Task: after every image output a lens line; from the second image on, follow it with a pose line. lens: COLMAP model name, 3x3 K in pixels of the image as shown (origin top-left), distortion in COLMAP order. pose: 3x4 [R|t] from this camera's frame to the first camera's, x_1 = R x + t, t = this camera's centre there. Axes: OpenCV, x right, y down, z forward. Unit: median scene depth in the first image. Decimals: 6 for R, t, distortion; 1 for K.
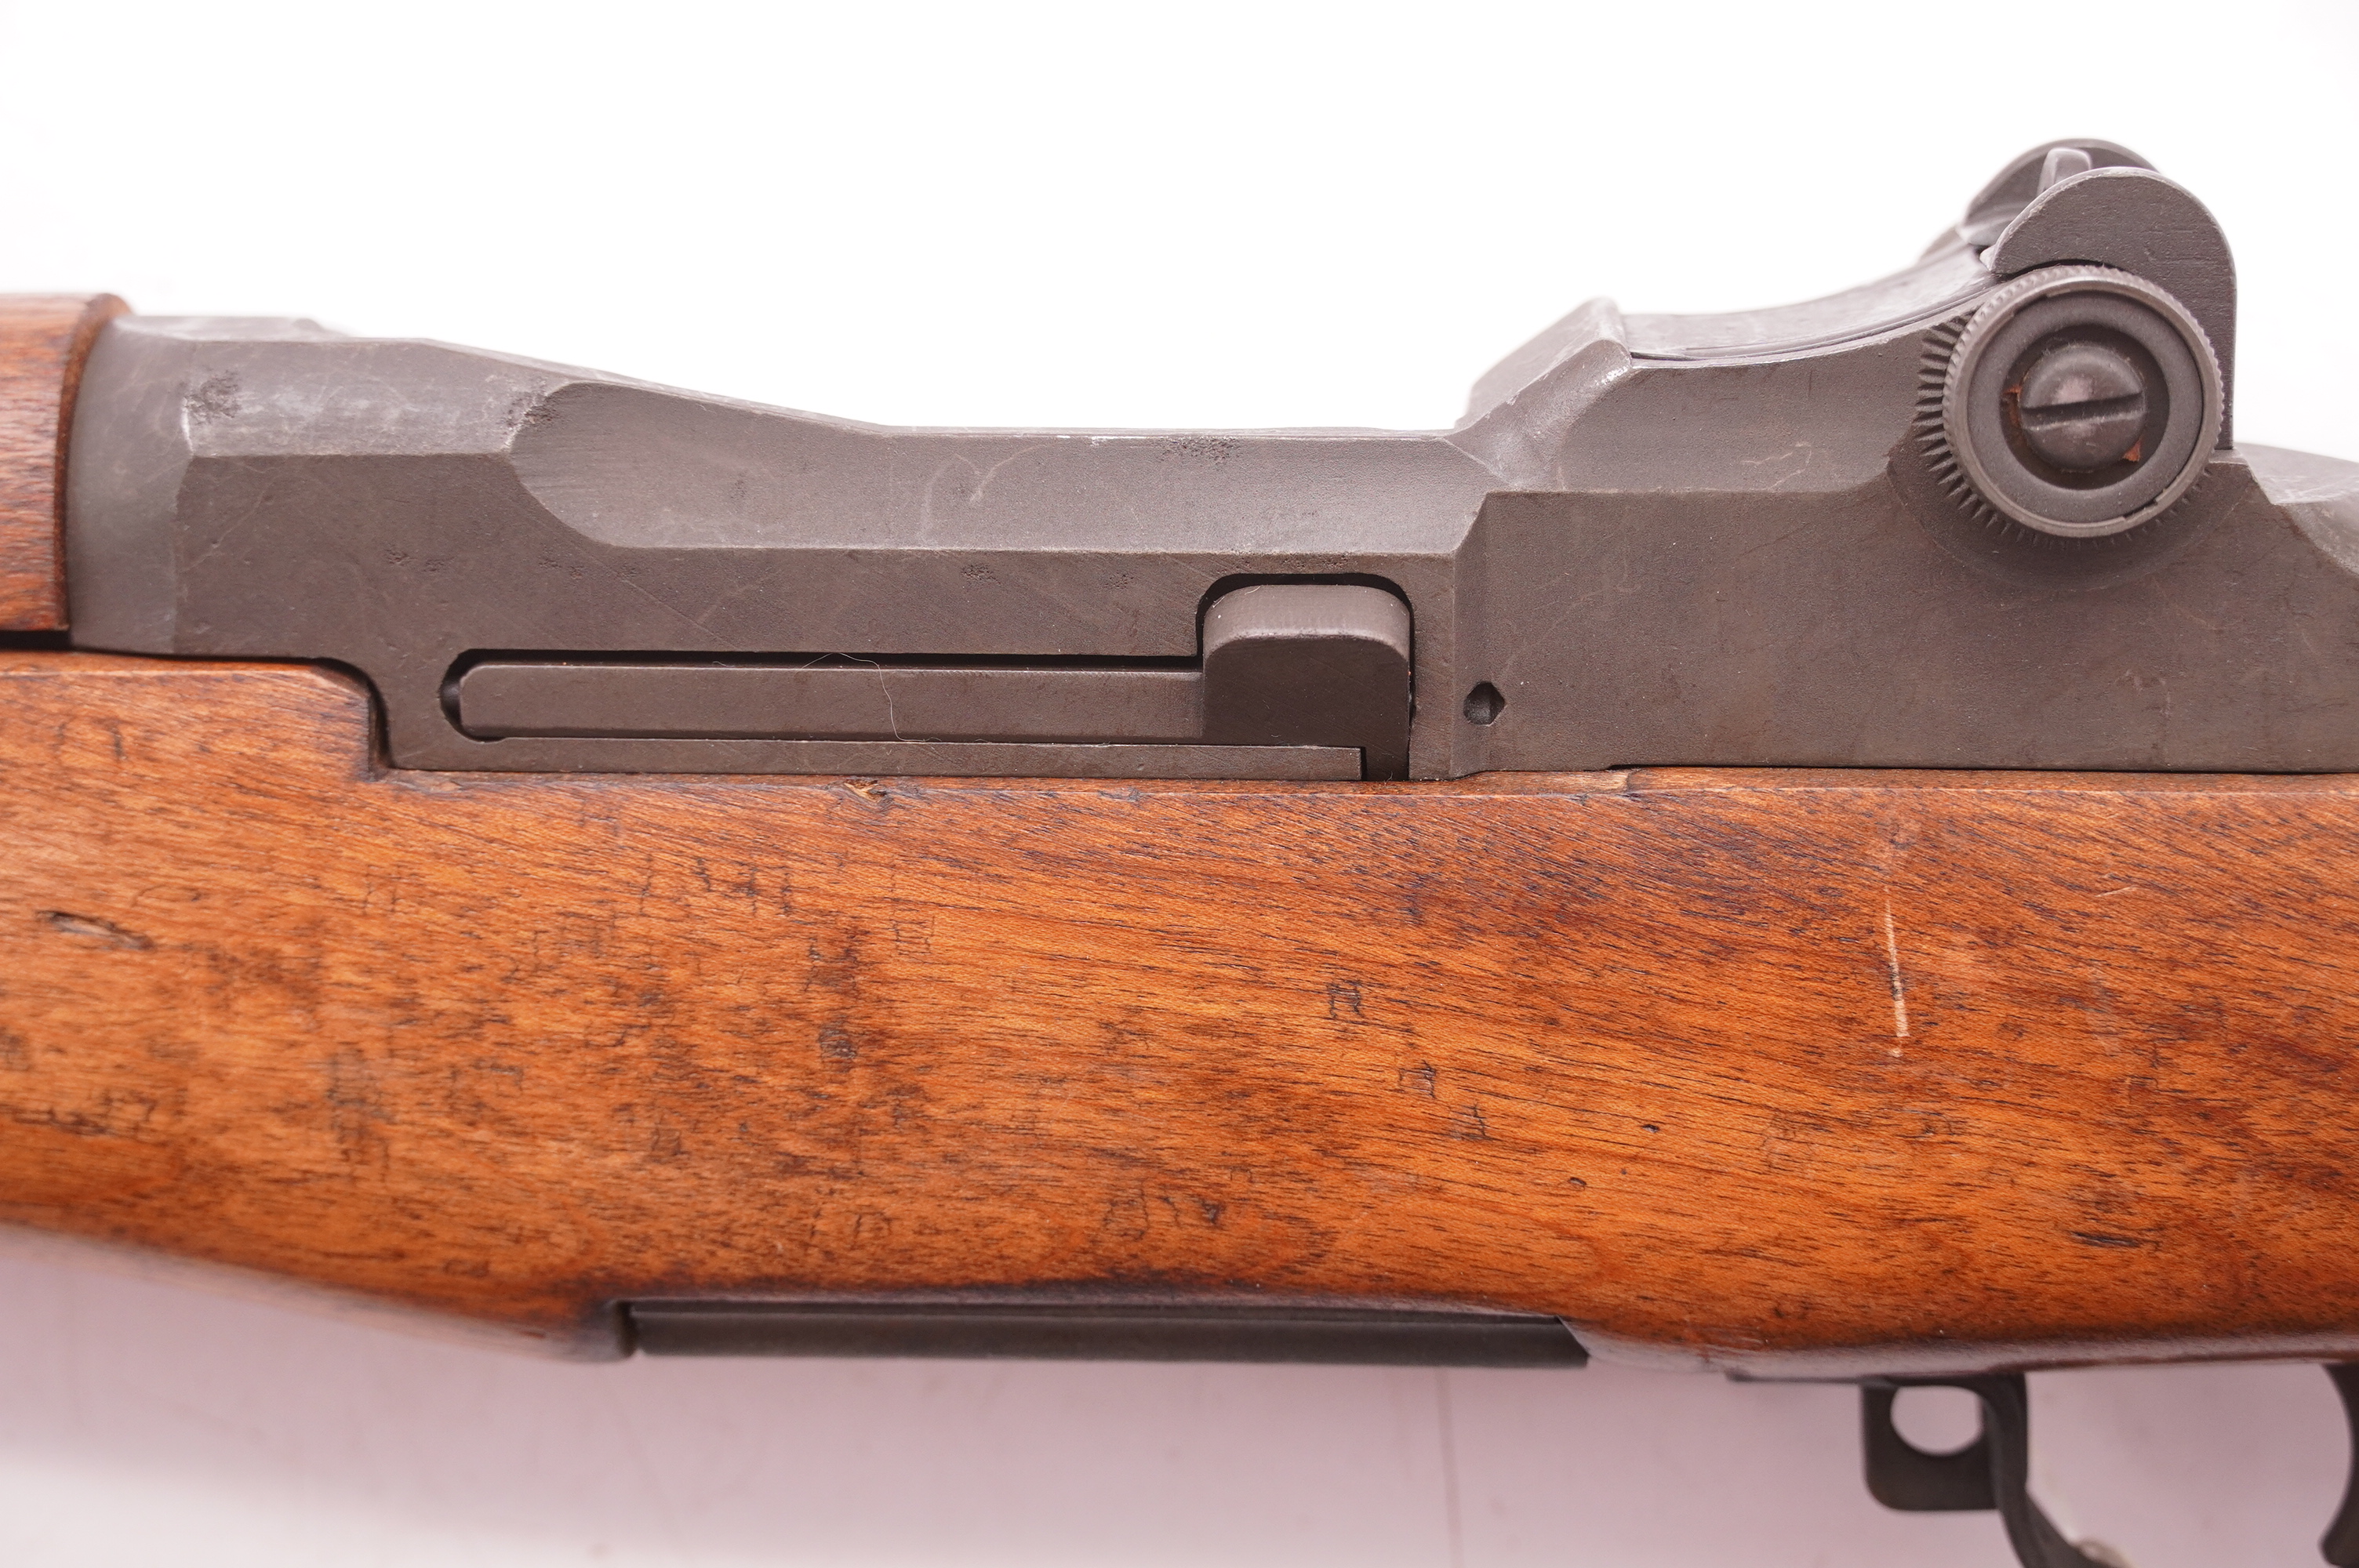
lens RADIAL K [[5260.8, 0, 1162.1], [0, 5260.8, 830.5], [0, 0, 1]] dist [-0.178695, 0.000000]
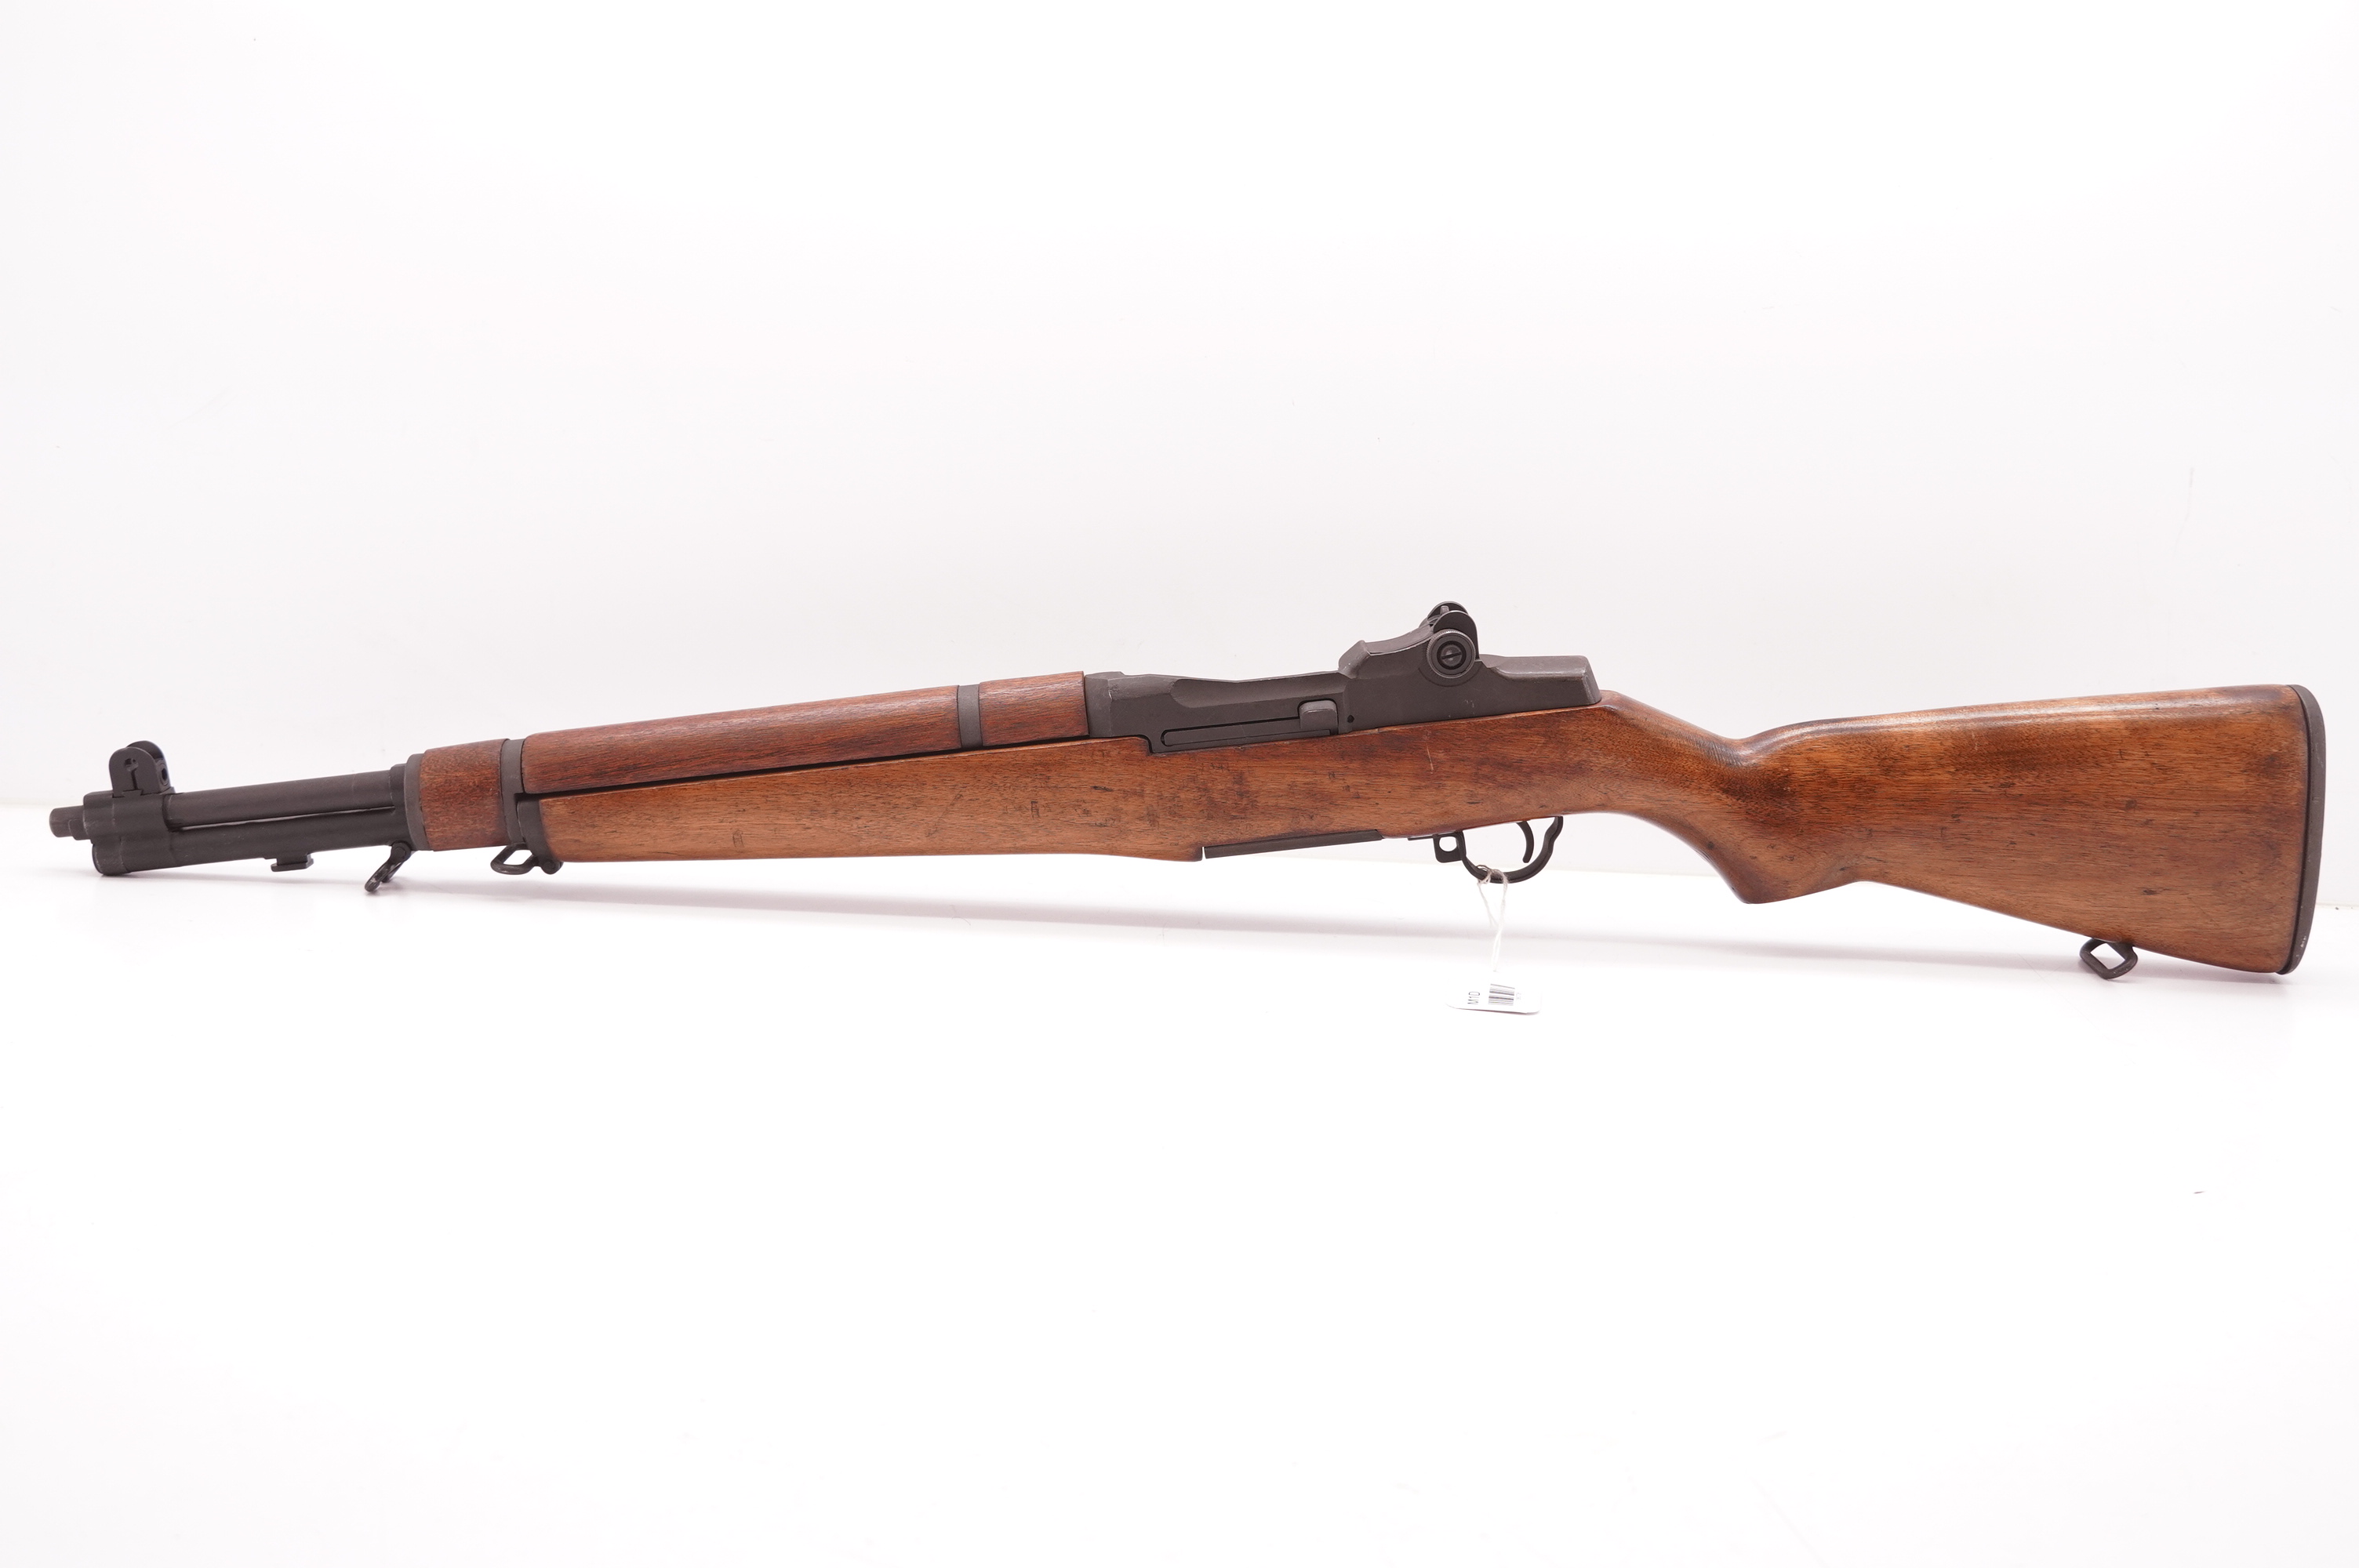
lens RADIAL K [[2628.8, 0, 1161.5], [0, 2628.8, 775.9], [0, 0, 1]] dist [0.002423, 0.000000]
pose [[0.993127, -0.110857, 0.037543, -0.243851], [0.111106, 0.993798, -0.004623, 0.025078], [-0.036797, 0.008763, 0.999284, -1.737022]]
